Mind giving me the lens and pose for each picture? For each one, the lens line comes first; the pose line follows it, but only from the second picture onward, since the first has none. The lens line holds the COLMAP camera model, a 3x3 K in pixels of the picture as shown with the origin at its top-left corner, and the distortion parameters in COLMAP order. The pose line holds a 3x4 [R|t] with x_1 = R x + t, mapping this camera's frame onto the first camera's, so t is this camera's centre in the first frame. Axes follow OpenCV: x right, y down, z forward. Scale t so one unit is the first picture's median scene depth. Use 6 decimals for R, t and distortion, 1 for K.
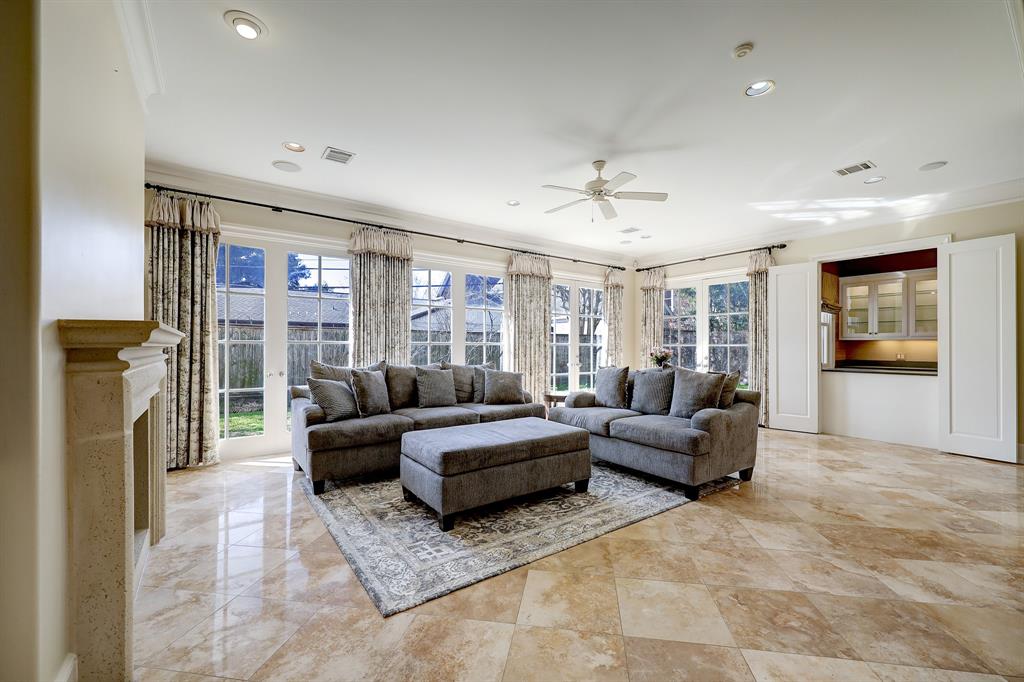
lens RADIAL K [[416.4, 0, 519.6], [0, 416.4, 344.4], [0, 0, 1]] dist [0.001789, 0.000085]
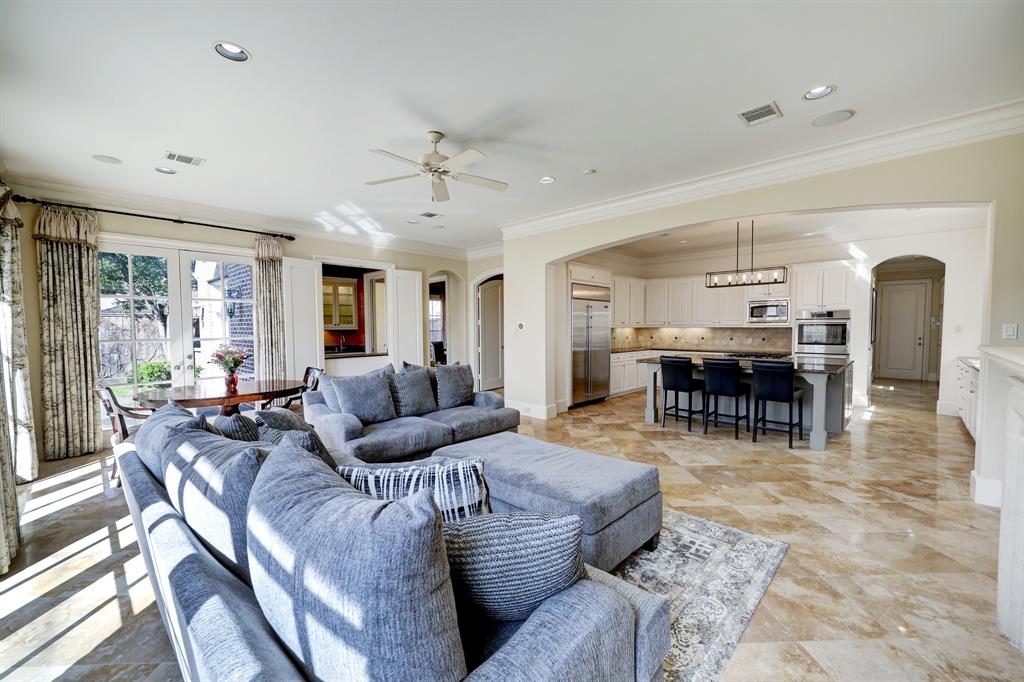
lens RADIAL K [[416.4, 0, 516.8], [0, 416.4, 341.4], [0, 0, 1]] dist [0.001789, 0.000085]
pose [[-0.177478, -0.038729, 0.983362, -0.653738], [-0.000125, 0.999226, 0.039331, -0.040219], [-0.984125, 0.006858, -0.177345, 0.922900]]
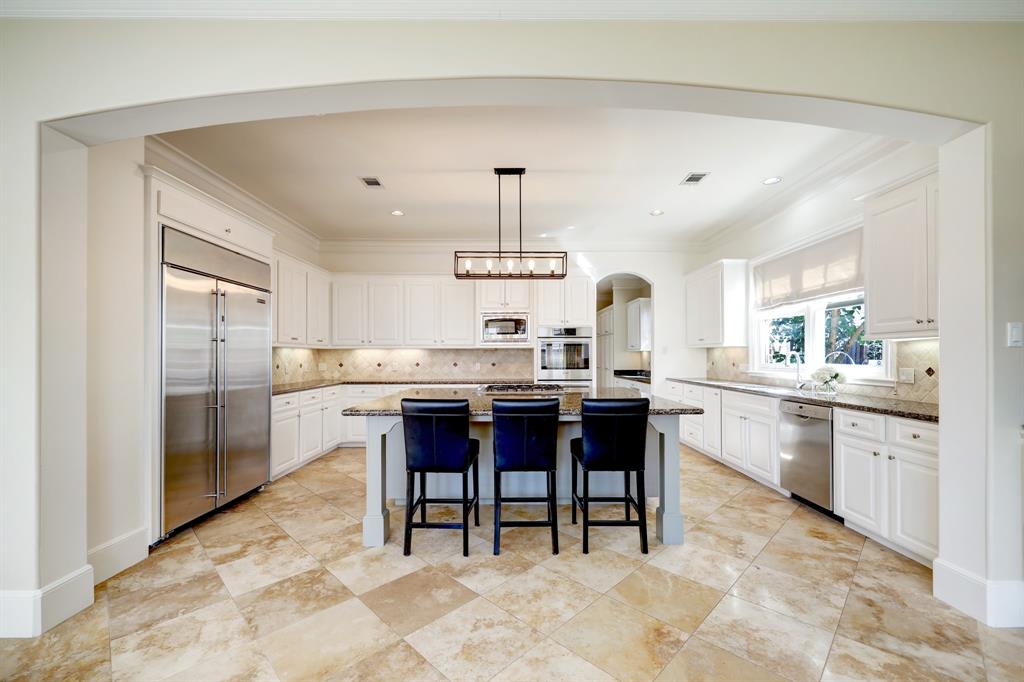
lens RADIAL K [[416.4, 0, 517.0], [0, 416.4, 354.4], [0, 0, 1]] dist [0.001789, 0.000085]
pose [[-0.811765, 0.000554, 0.583984, 0.075114], [-0.002260, 0.999989, -0.004089, -0.004542], [-0.583980, -0.004639, -0.811755, 0.631240]]
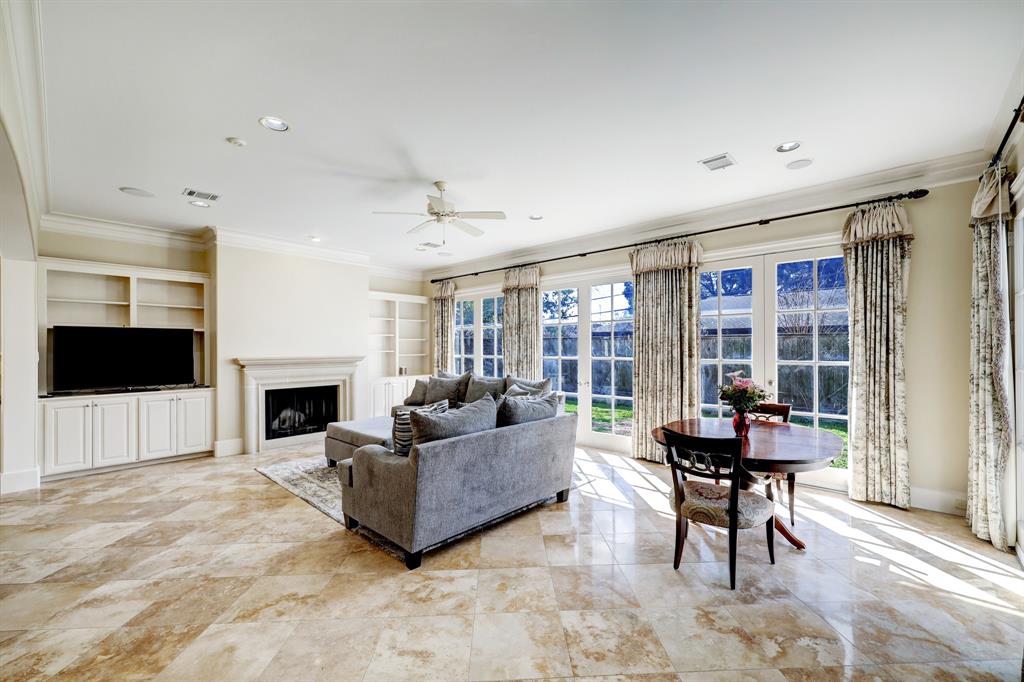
lens RADIAL K [[416.4, 0, 517.4], [0, 416.4, 348.6], [0, 0, 1]] dist [0.001789, 0.000085]
pose [[0.194549, -0.003155, -0.980888, 1.118170], [0.011547, 0.999933, -0.000926, -0.039100], [0.980825, -0.011146, 0.194573, 0.912863]]
